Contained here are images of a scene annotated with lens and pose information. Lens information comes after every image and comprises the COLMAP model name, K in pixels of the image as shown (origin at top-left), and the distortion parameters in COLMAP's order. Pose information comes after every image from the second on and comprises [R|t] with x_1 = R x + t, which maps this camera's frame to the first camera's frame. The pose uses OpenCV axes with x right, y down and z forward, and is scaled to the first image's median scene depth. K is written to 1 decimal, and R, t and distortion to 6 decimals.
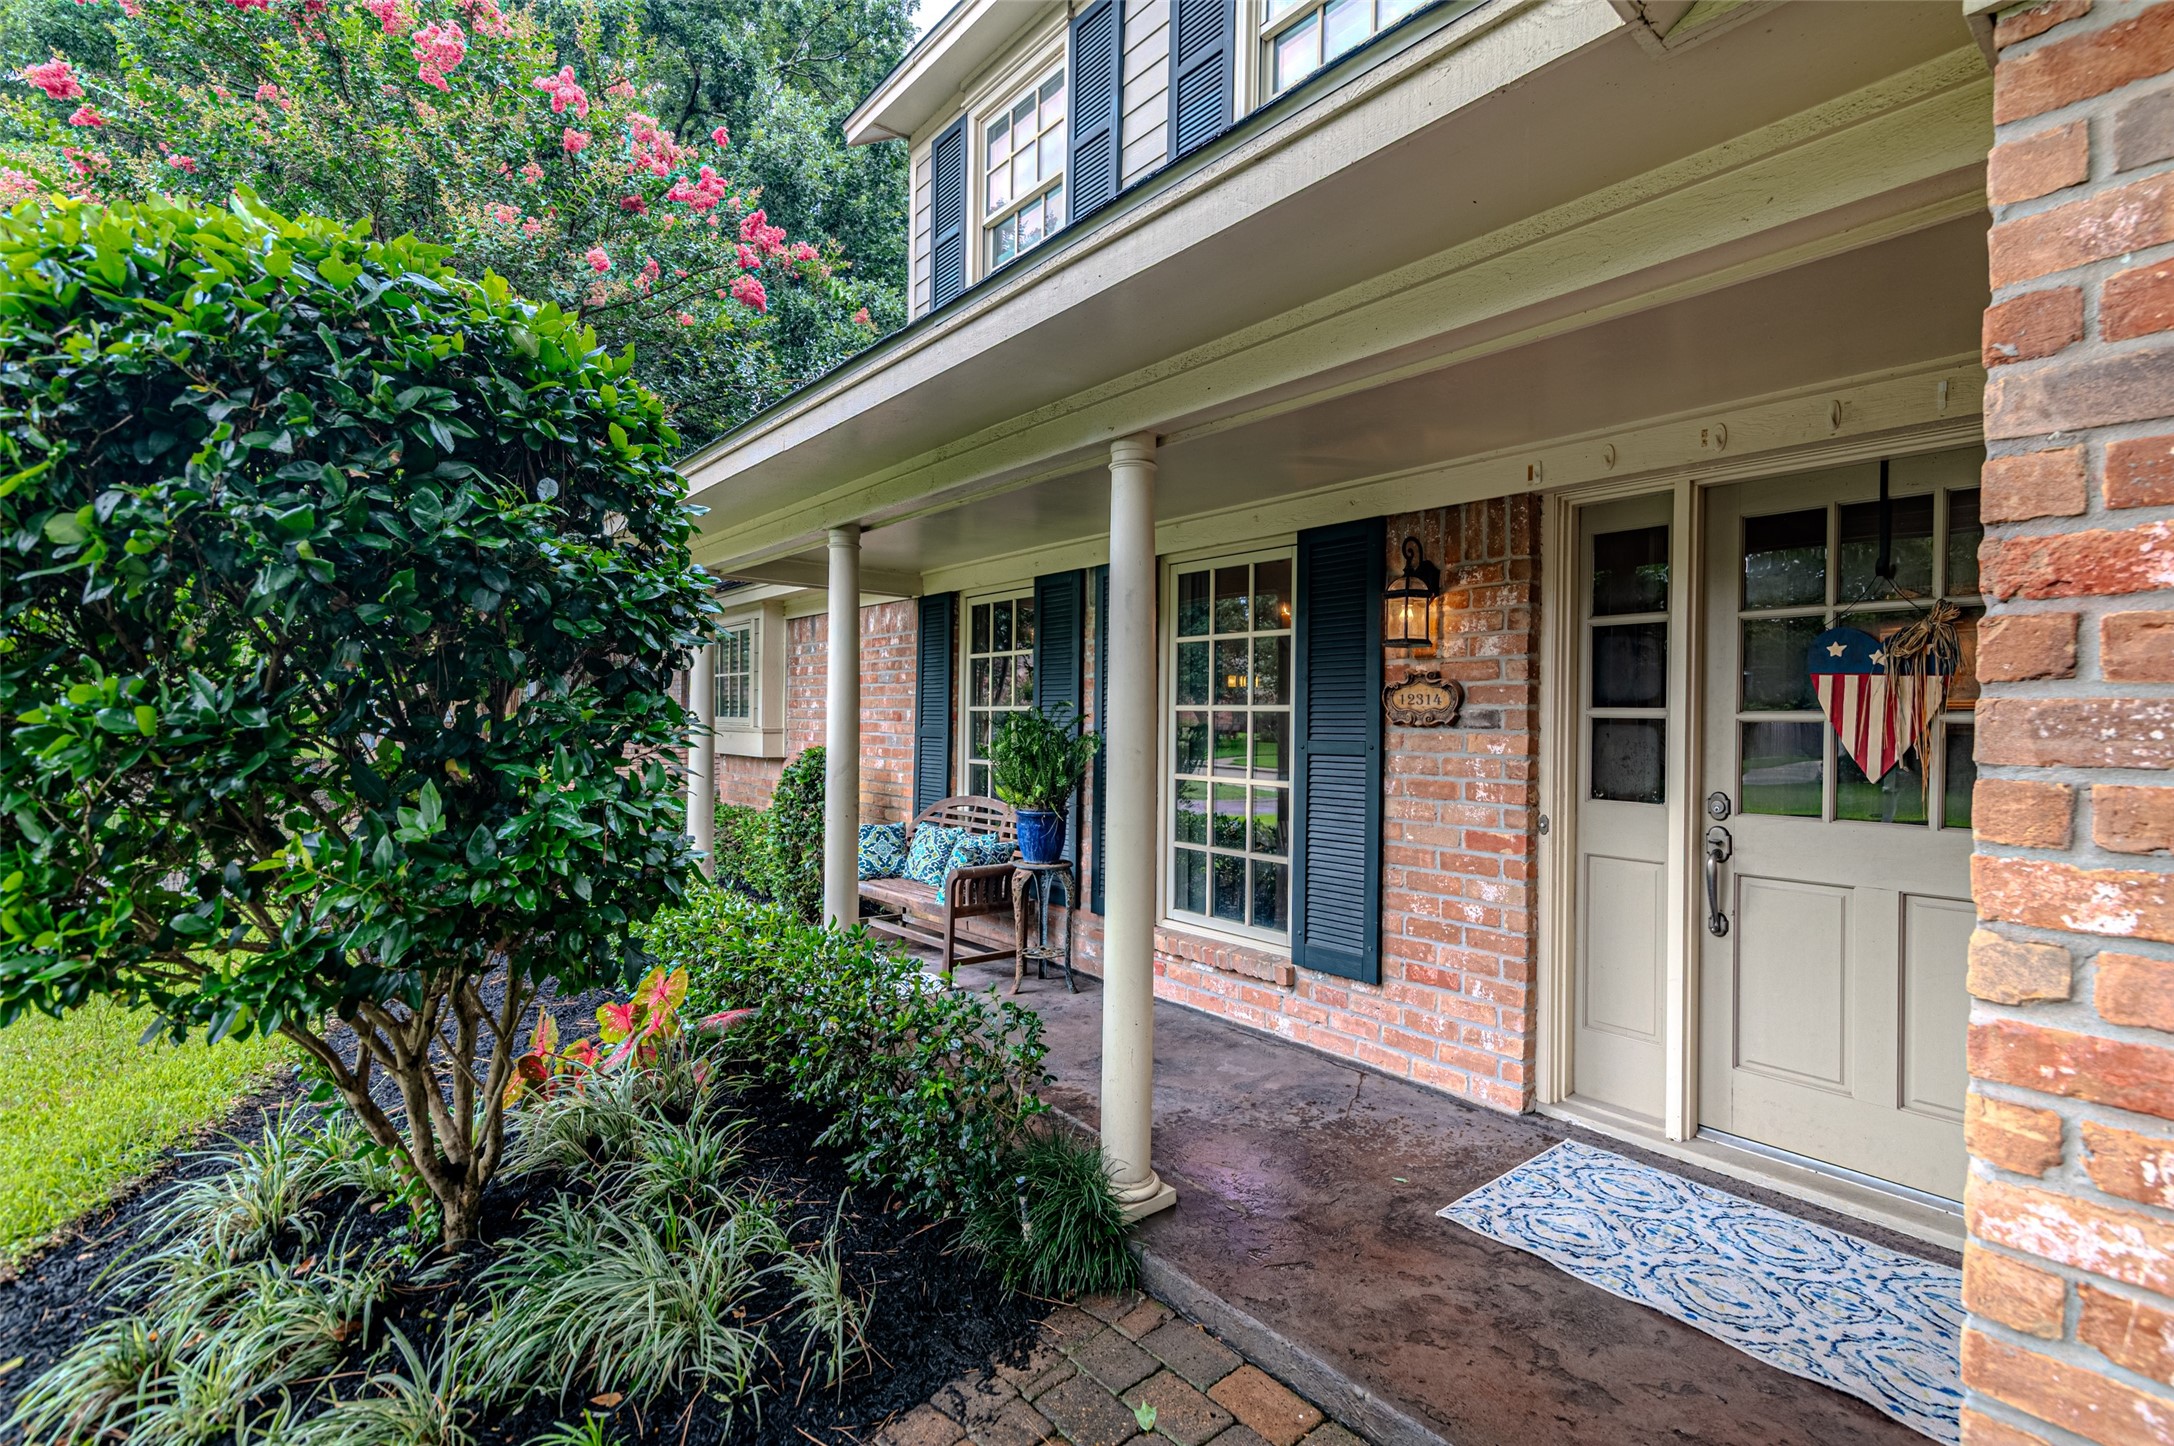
lens RADIAL K [[989.4, 0, 1101.0], [0, 989.4, 717.9], [0, 0, 1]] dist [0.000134, -0.000360]
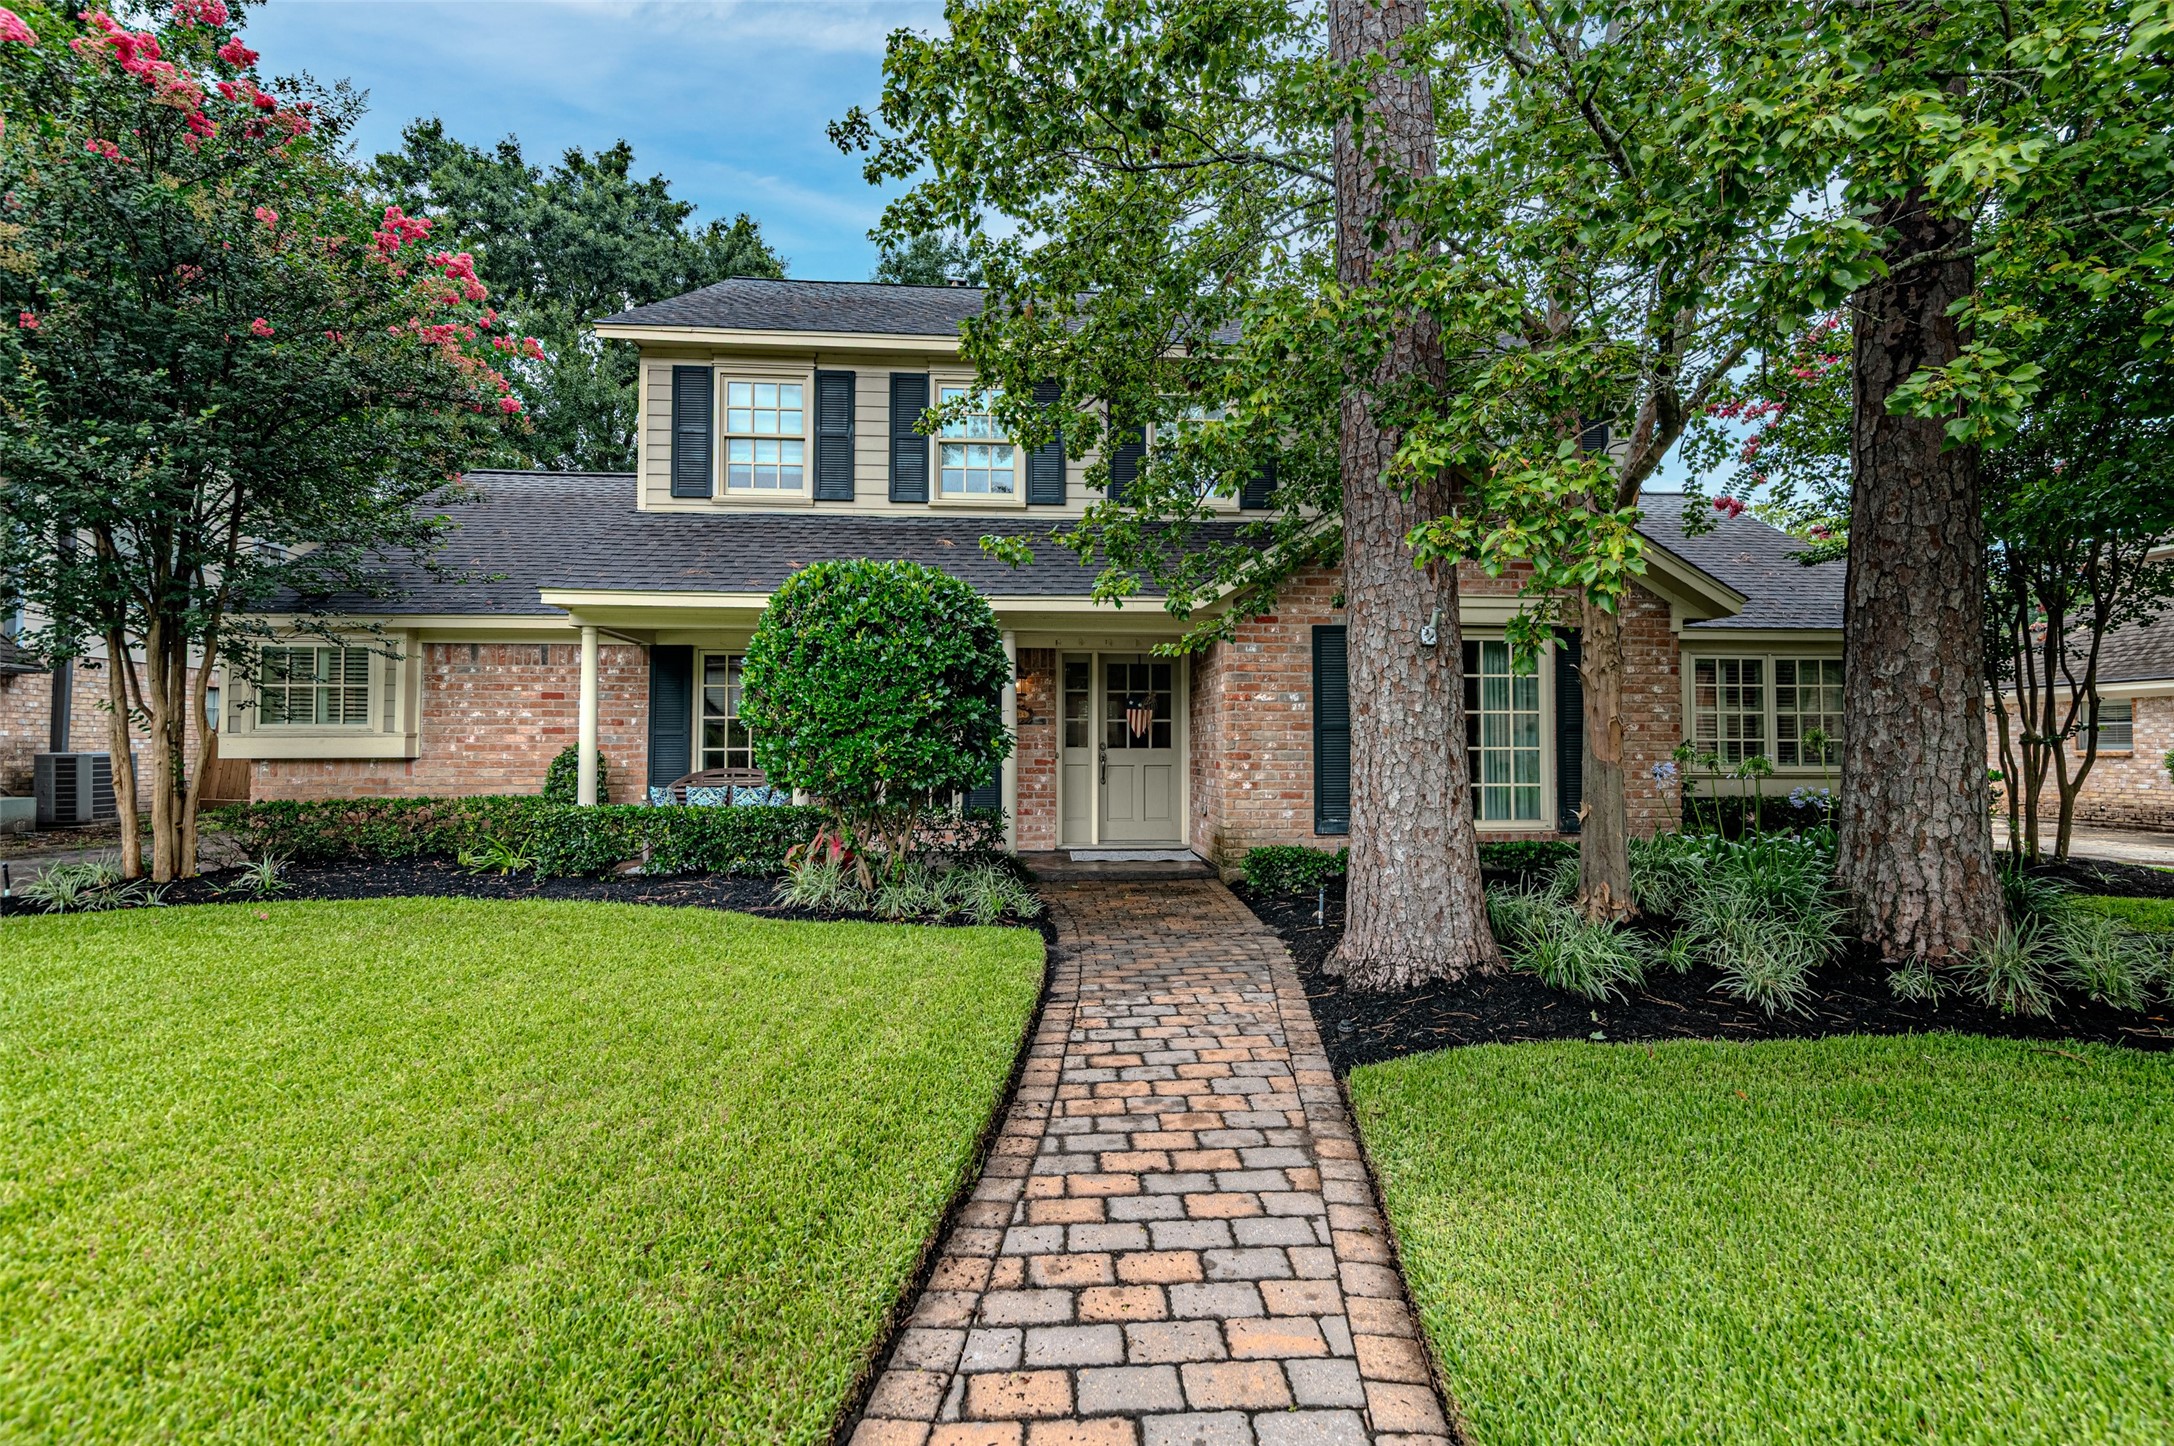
lens RADIAL K [[980.4, 0, 1102.7], [0, 980.4, 715.2], [0, 0, 1]] dist [0.012426, -0.001134]
pose [[0.580834, 0.019460, 0.813790, -1.938335], [0.007704, 0.999538, -0.029401, 0.072053], [-0.813986, 0.023346, 0.580416, -0.883162]]
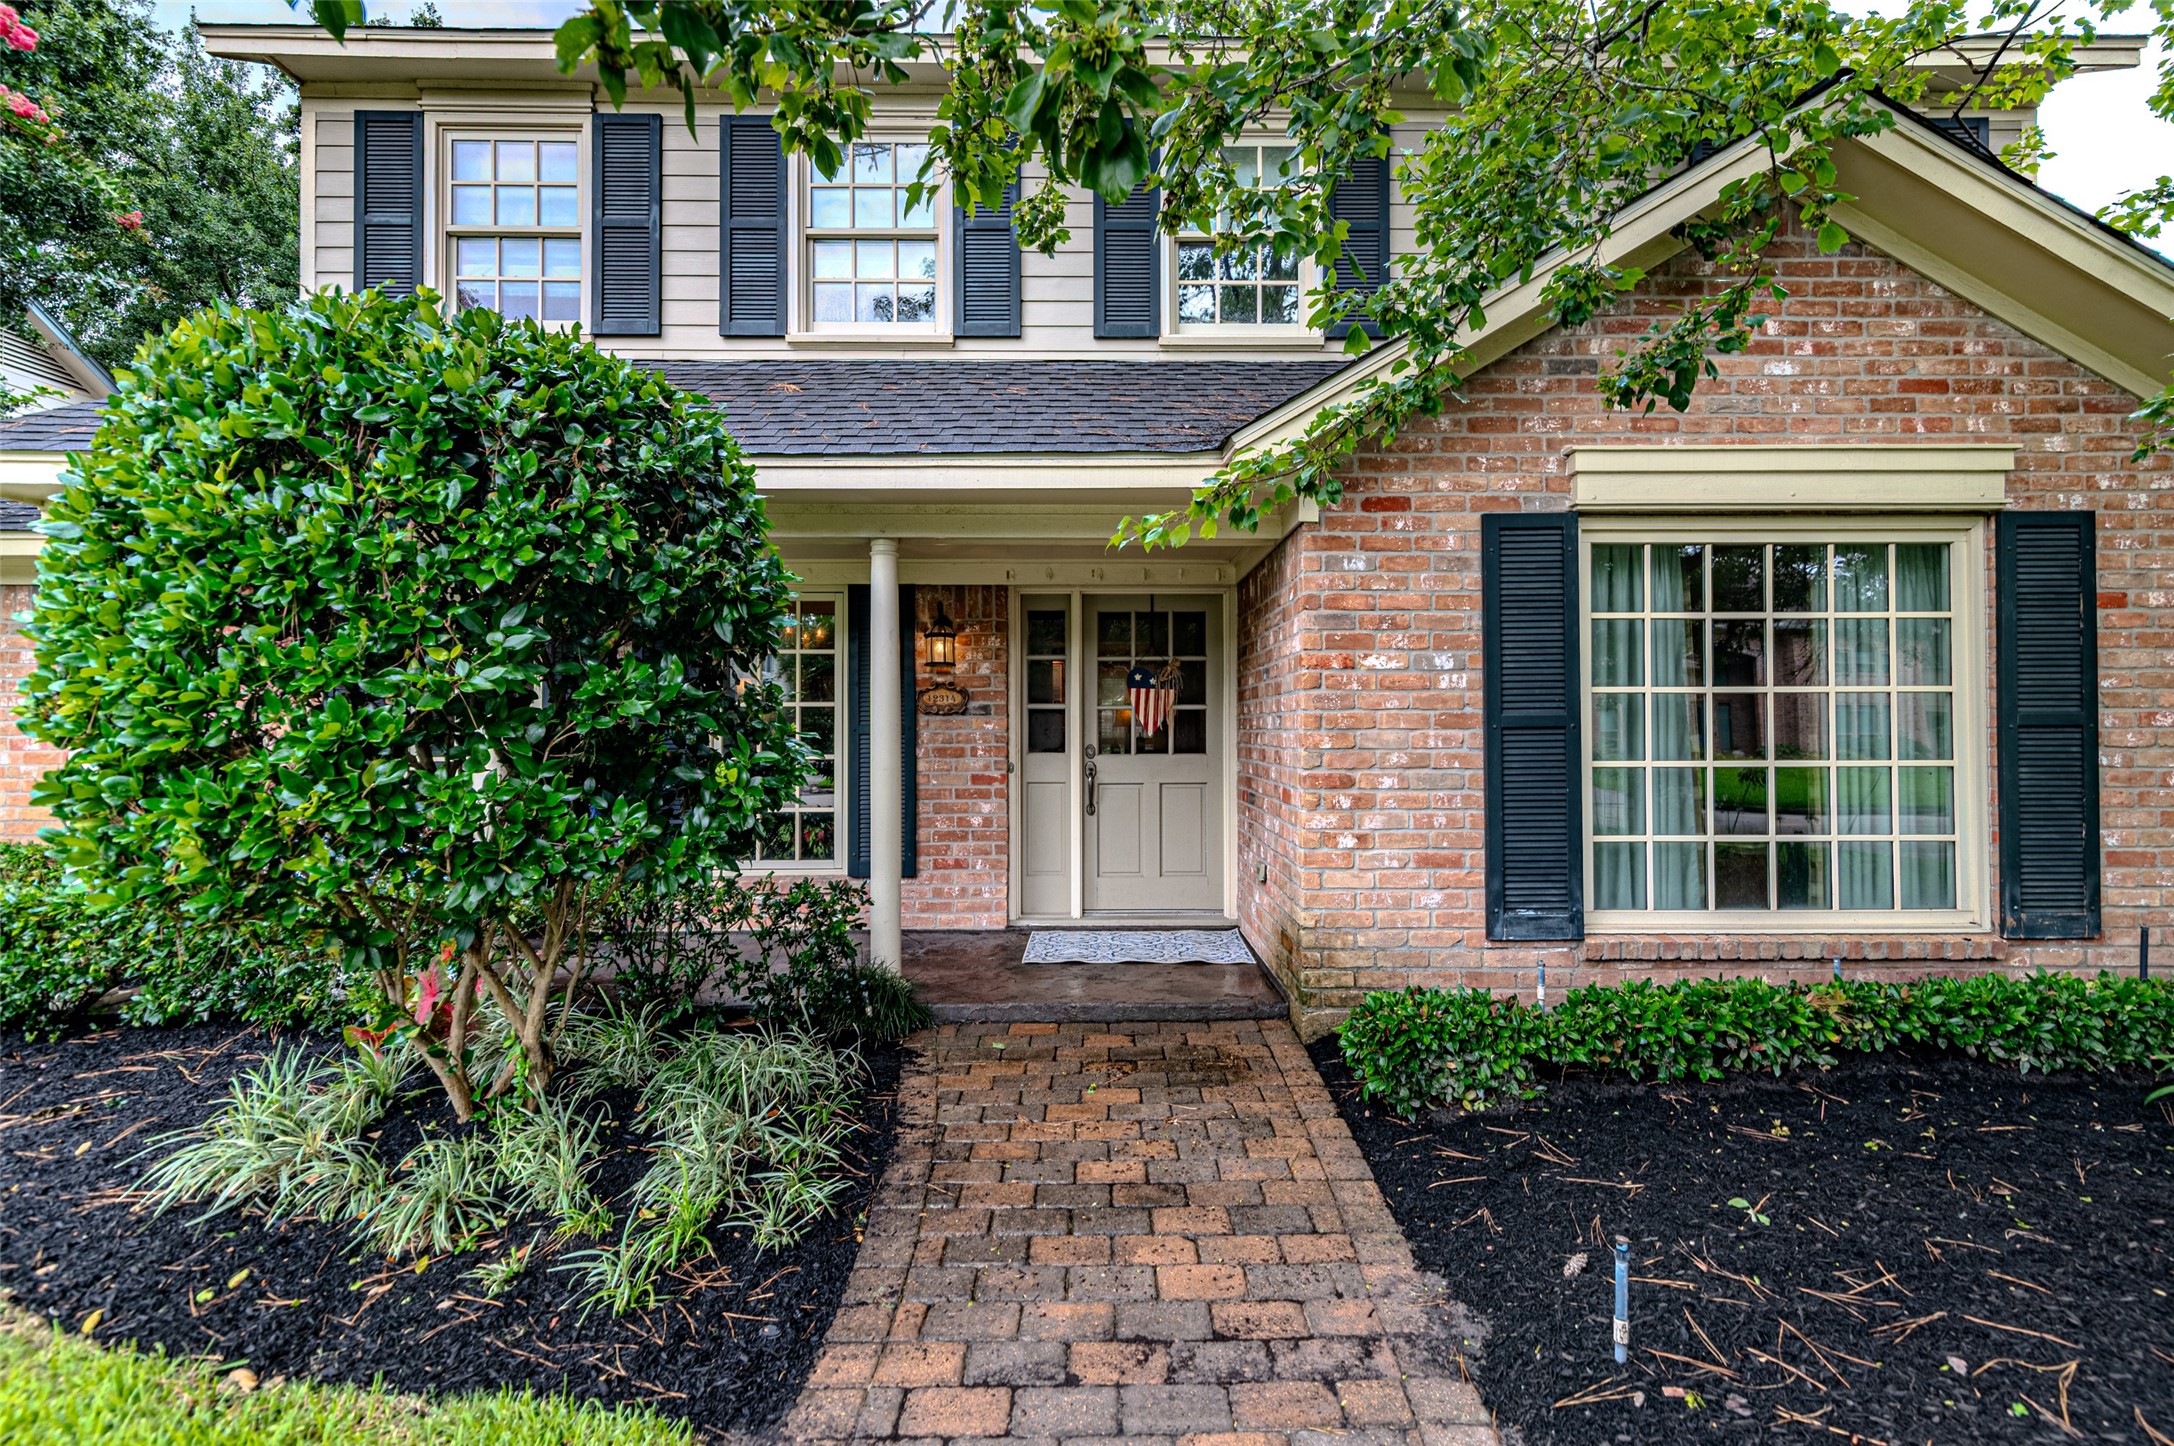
lens RADIAL K [[980.4, 0, 1102.7], [0, 980.4, 715.2], [0, 0, 1]] dist [0.012426, -0.001134]
pose [[0.632064, 0.000446, 0.774916, -0.835112], [0.011580, 0.999883, -0.010021, 0.031076], [-0.774829, 0.015308, 0.631985, -0.270130]]
